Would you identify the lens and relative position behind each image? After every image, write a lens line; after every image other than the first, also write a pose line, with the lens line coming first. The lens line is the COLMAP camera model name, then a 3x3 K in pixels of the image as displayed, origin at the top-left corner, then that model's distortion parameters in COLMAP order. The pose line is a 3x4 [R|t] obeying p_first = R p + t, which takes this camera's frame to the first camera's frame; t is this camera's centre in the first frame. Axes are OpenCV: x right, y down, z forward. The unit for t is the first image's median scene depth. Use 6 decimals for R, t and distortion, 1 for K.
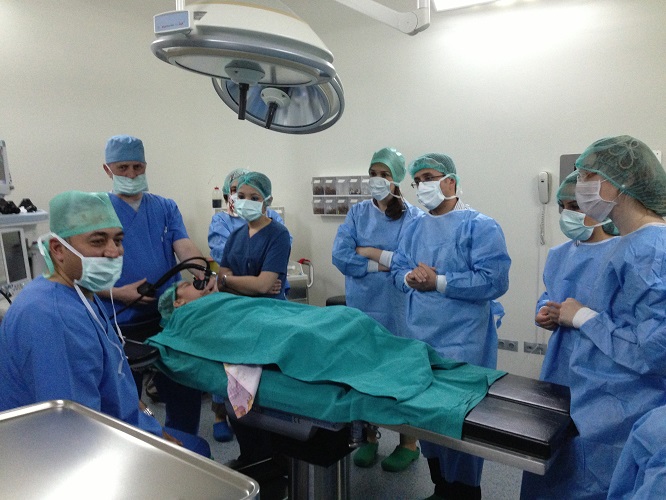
lens RADIAL K [[648.4, 0, 333.0], [0, 648.4, 250.0], [0, 0, 1]] dist [-0.002336, -0.007628]
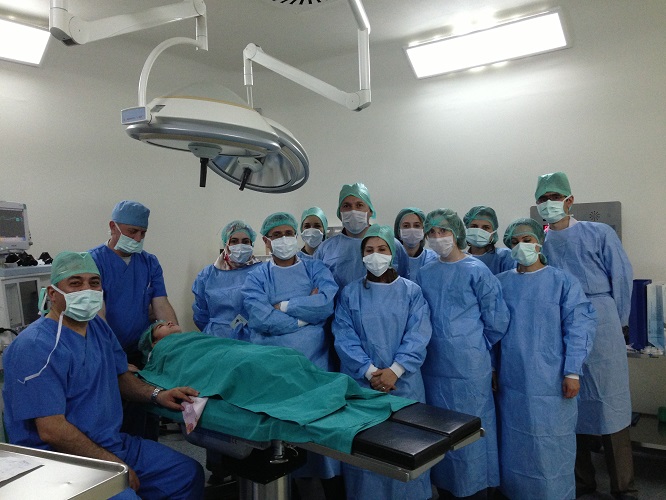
lens RADIAL K [[631.2, 0, 334.1], [0, 631.2, 234.4], [0, 0, 1]] dist [0.113340, -0.575822]
pose [[0.998575, -0.012539, -0.051874, 0.167439], [0.007642, 0.995585, -0.093551, -0.003134], [0.052818, 0.093021, 0.994262, -0.153677]]
